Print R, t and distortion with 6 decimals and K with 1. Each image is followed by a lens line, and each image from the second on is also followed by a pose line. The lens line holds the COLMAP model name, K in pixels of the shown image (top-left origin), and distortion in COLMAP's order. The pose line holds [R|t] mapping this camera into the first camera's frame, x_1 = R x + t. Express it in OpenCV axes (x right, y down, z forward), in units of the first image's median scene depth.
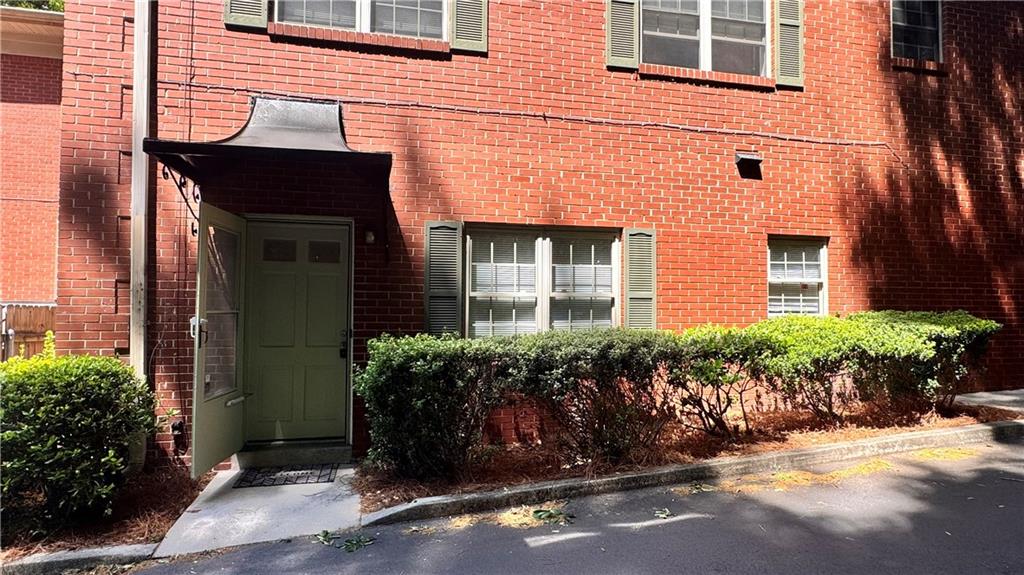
lens RADIAL K [[577.8, 0, 512.0], [0, 577.8, 287.5], [0, 0, 1]] dist [-0.001095, 0.000225]
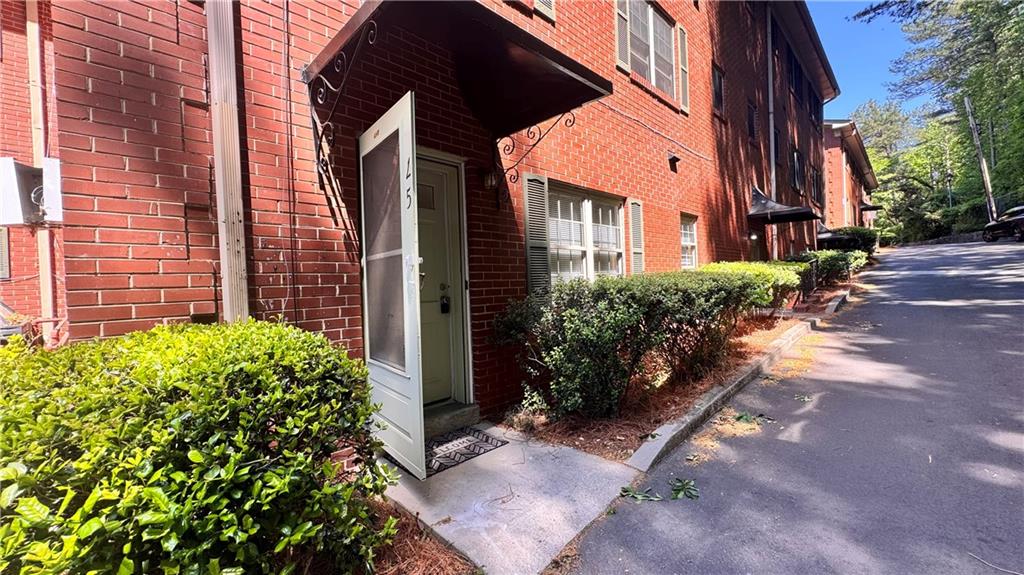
lens RADIAL K [[410.5, 0, 512.0], [0, 410.5, 287.5], [0, 0, 1]] dist [-0.001052, -0.000051]
pose [[0.843431, -0.040667, 0.535696, -0.572796], [0.024107, 0.998991, 0.037882, 0.060817], [-0.536697, -0.019037, 0.843561, 0.407285]]
